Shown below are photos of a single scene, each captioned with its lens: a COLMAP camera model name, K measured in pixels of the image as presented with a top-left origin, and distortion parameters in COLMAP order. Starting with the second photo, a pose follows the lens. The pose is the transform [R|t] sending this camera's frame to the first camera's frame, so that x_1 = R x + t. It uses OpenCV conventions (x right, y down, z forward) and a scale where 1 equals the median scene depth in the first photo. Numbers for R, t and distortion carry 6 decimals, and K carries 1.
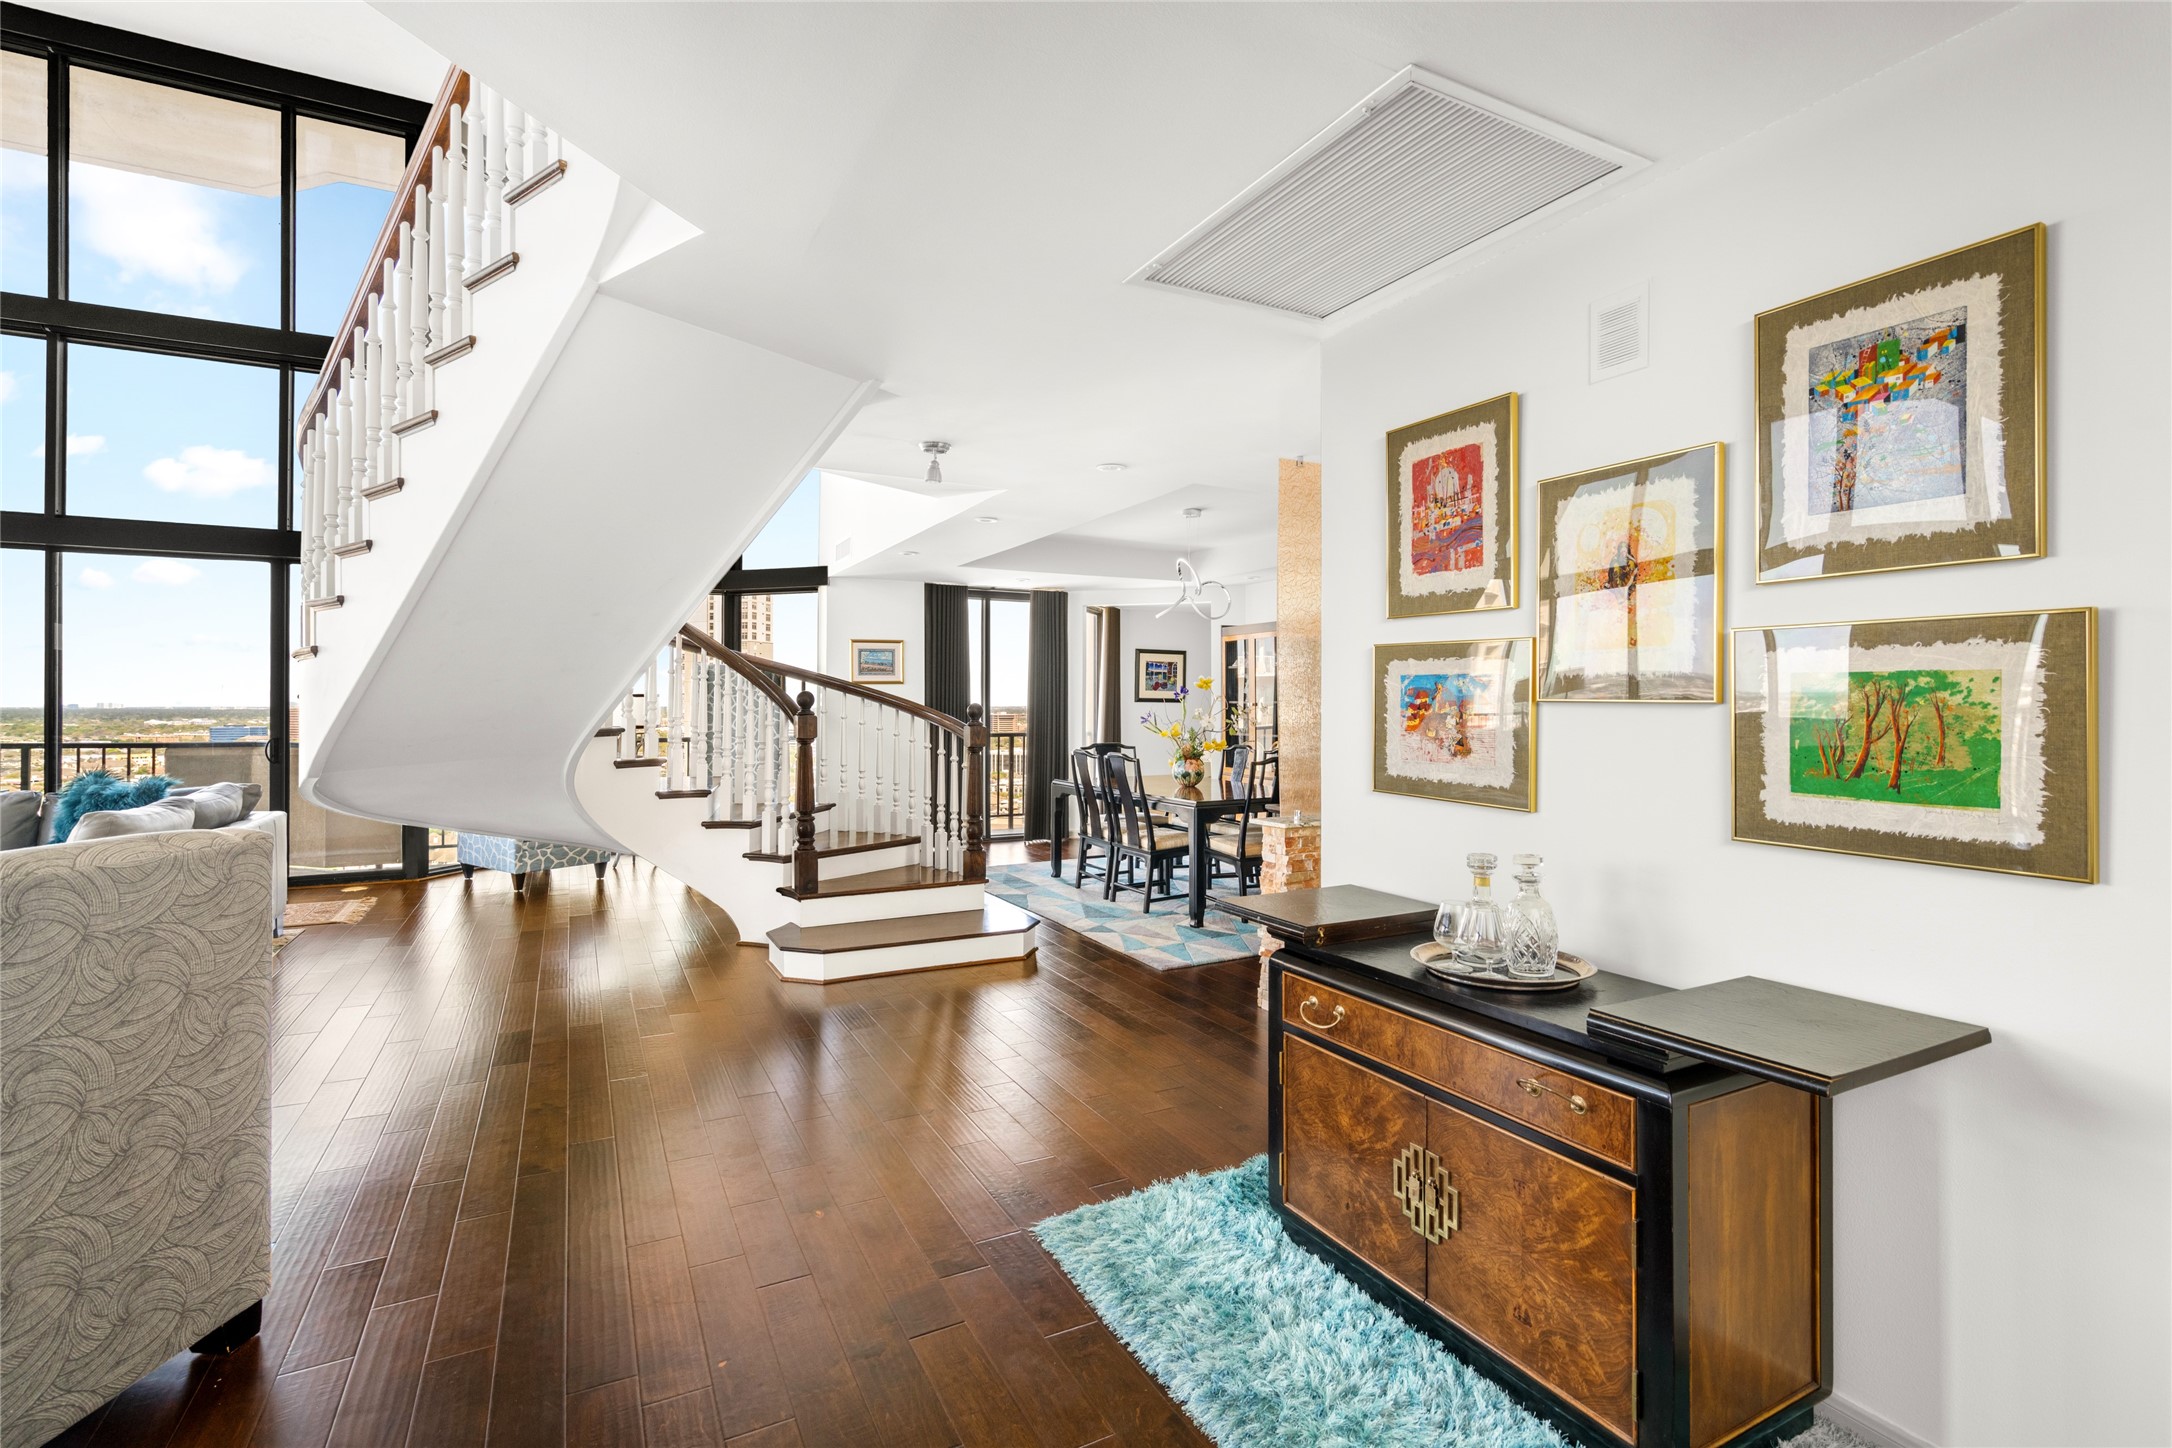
lens RADIAL K [[1001.7, 0, 1077.4], [0, 1001.7, 699.0], [0, 0, 1]] dist [-0.002649, -0.000417]
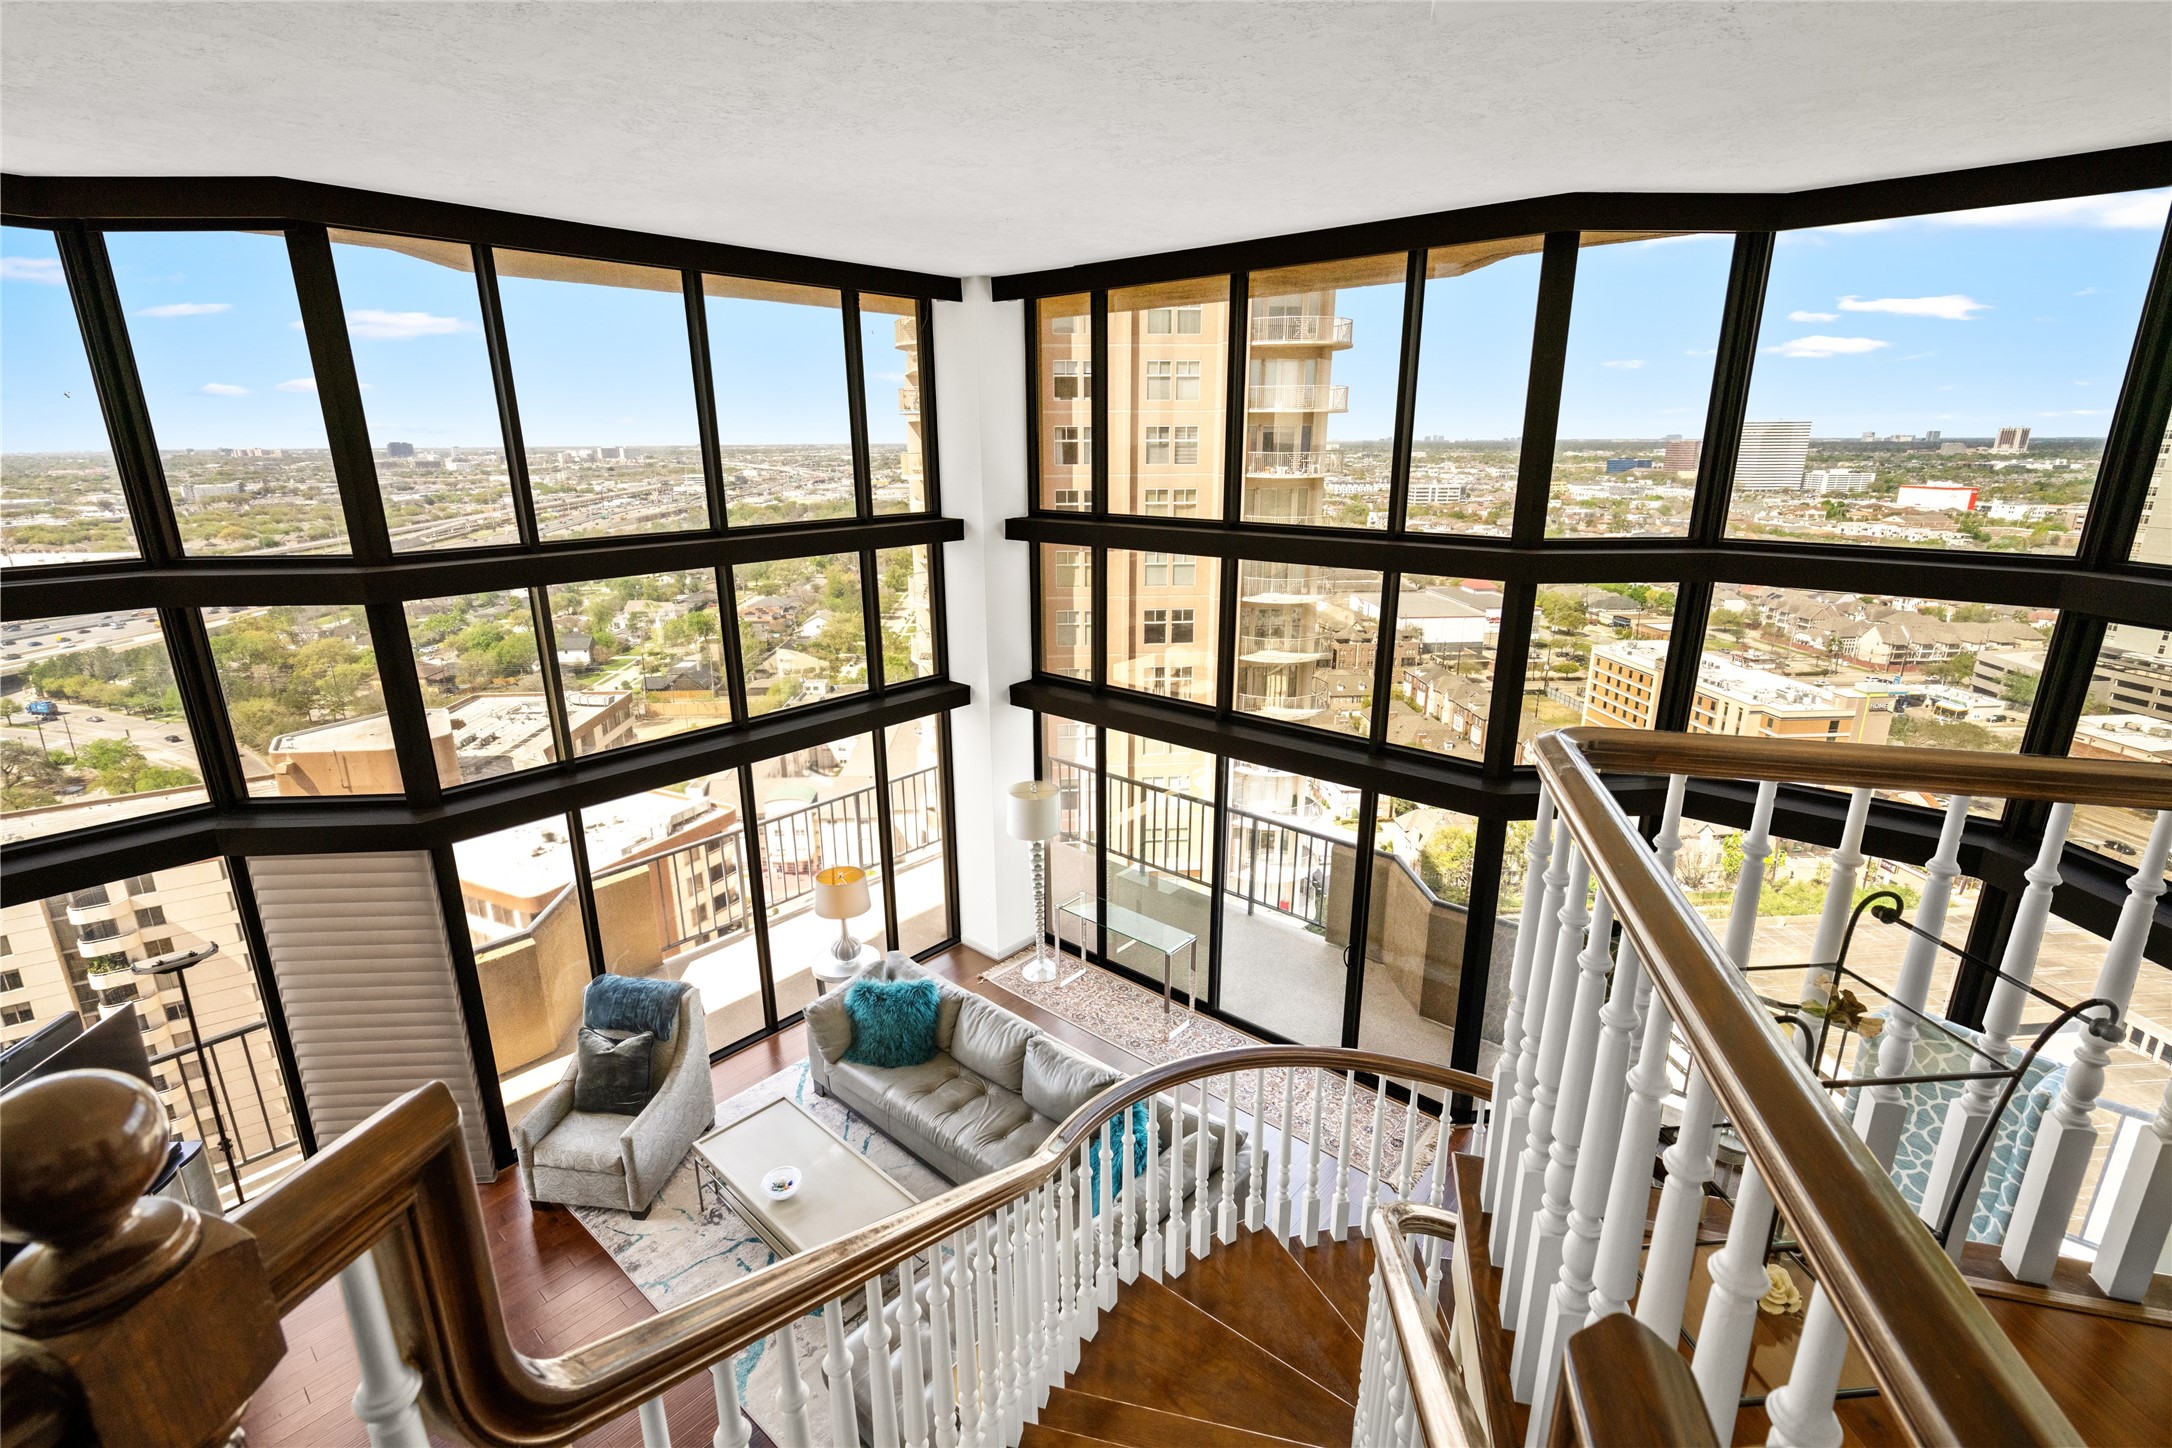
lens RADIAL K [[977.4, 0, 1067.6], [0, 977.4, 717.3], [0, 0, 1]] dist [0.001775, 0.000690]
pose [[0.353547, 0.259662, -0.898655, -0.090599], [0.011231, 0.959452, 0.281648, -0.447406], [0.935349, -0.109669, 0.336295, 0.430062]]
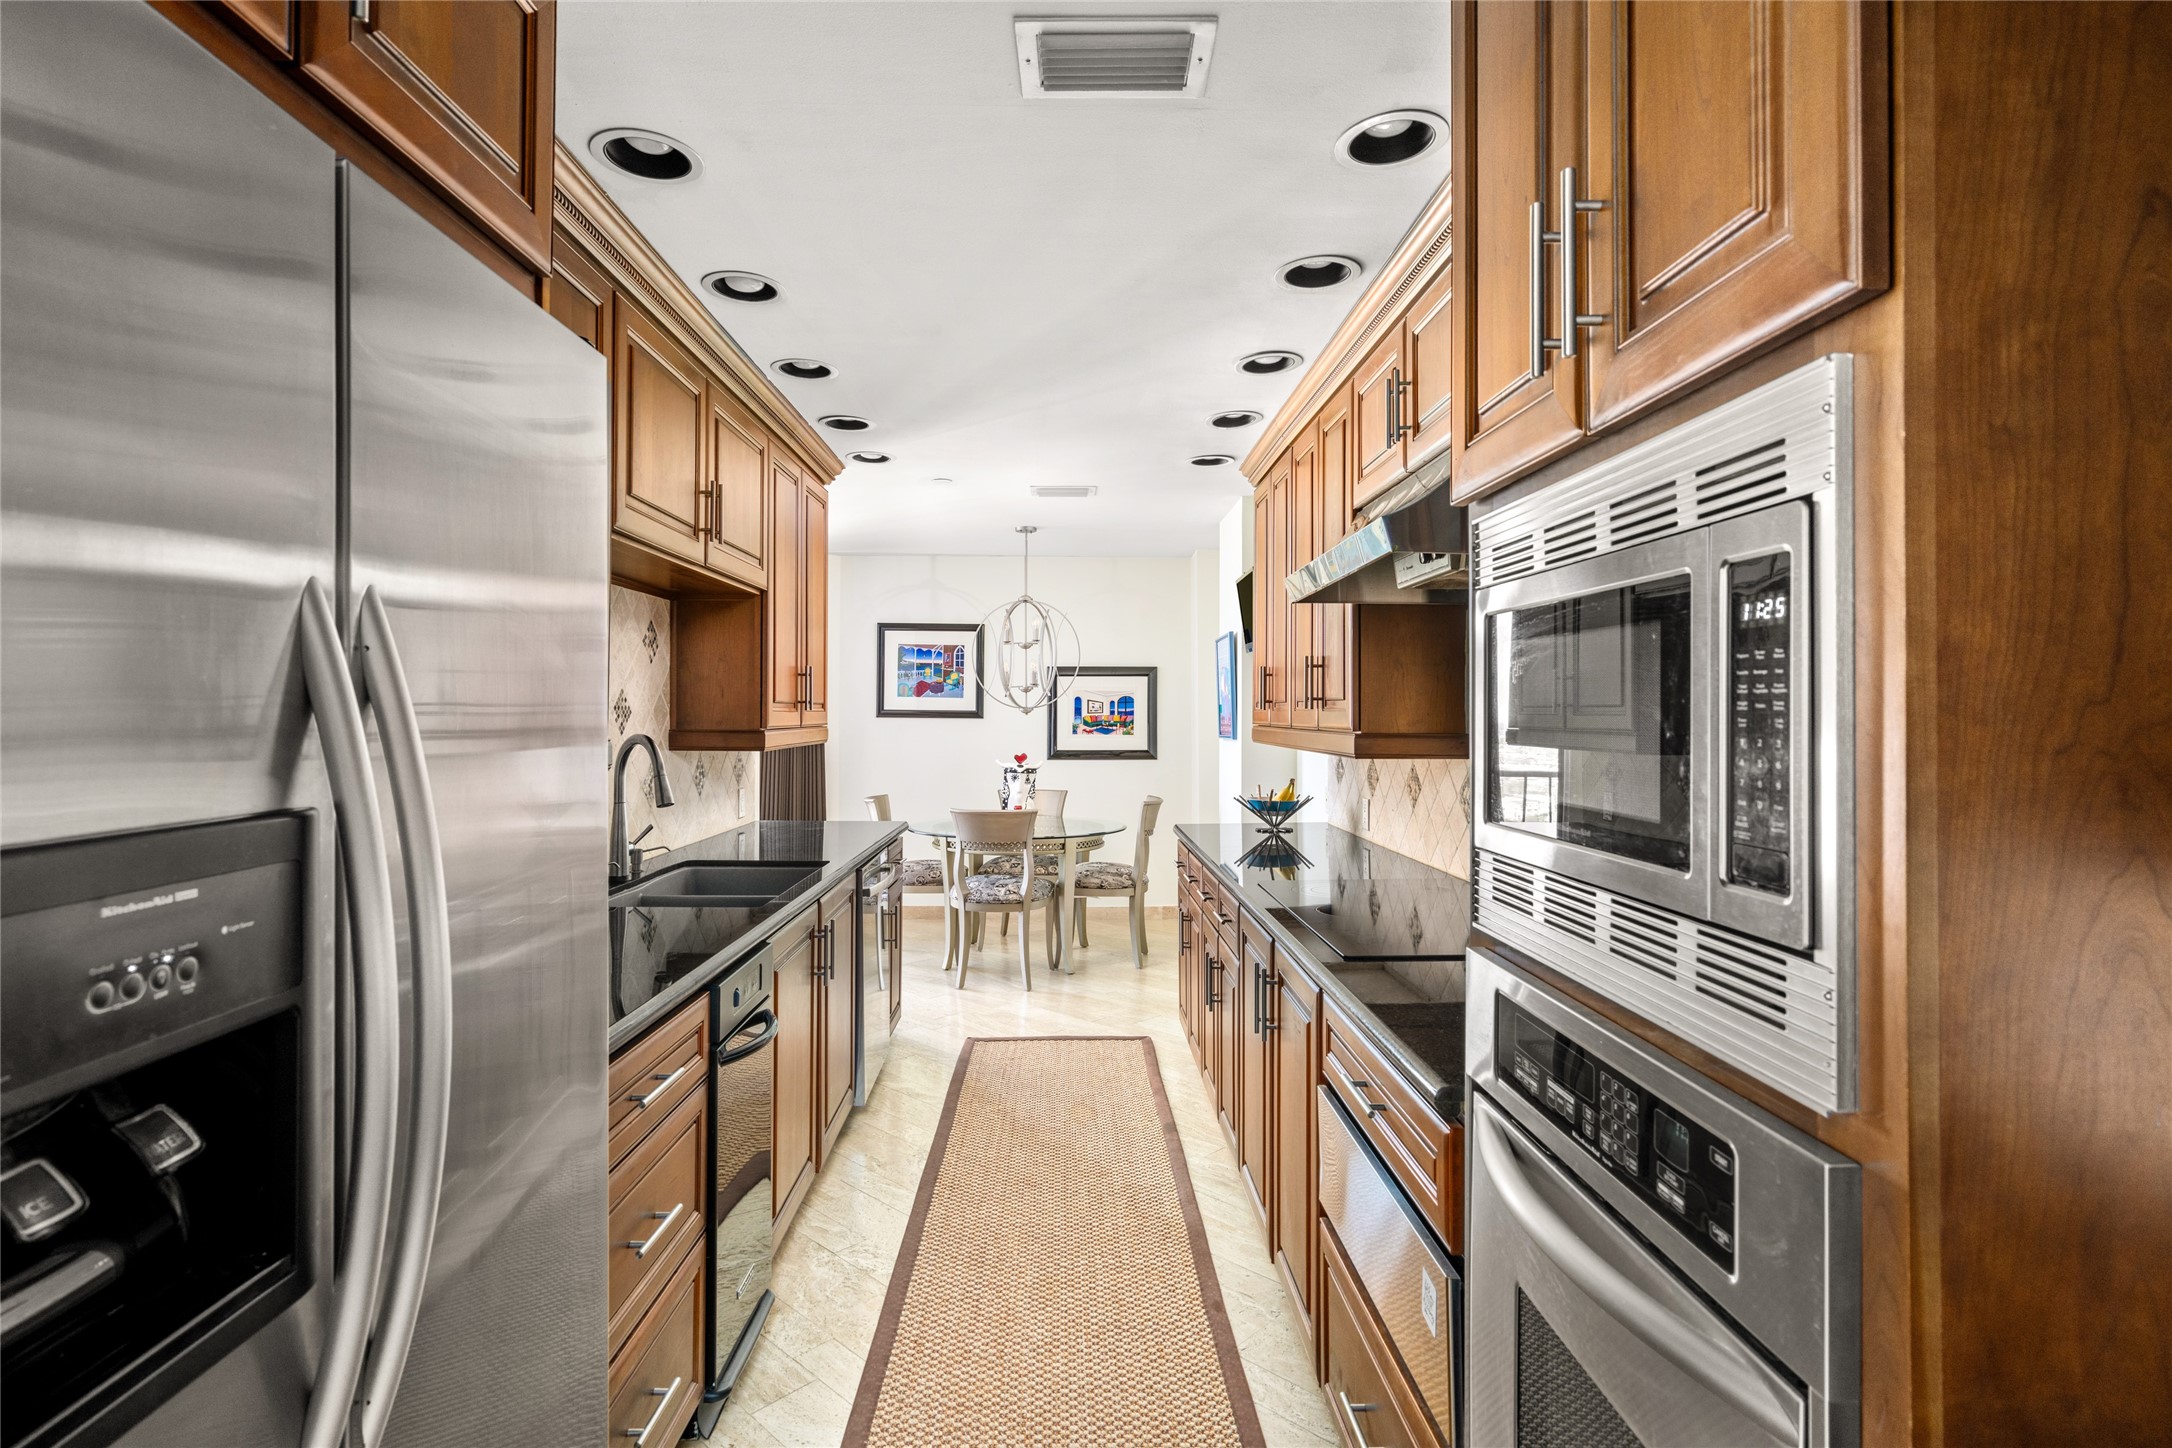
lens RADIAL K [[1050.1, 0, 1085.5], [0, 1050.1, 708.3], [0, 0, 1]] dist [-0.000579, 0.000768]
pose [[0.898146, -0.001434, -0.439694, 0.648053], [-0.001516, 0.999979, -0.006359, 0.002737], [0.439694, 0.006378, 0.898125, 0.789128]]
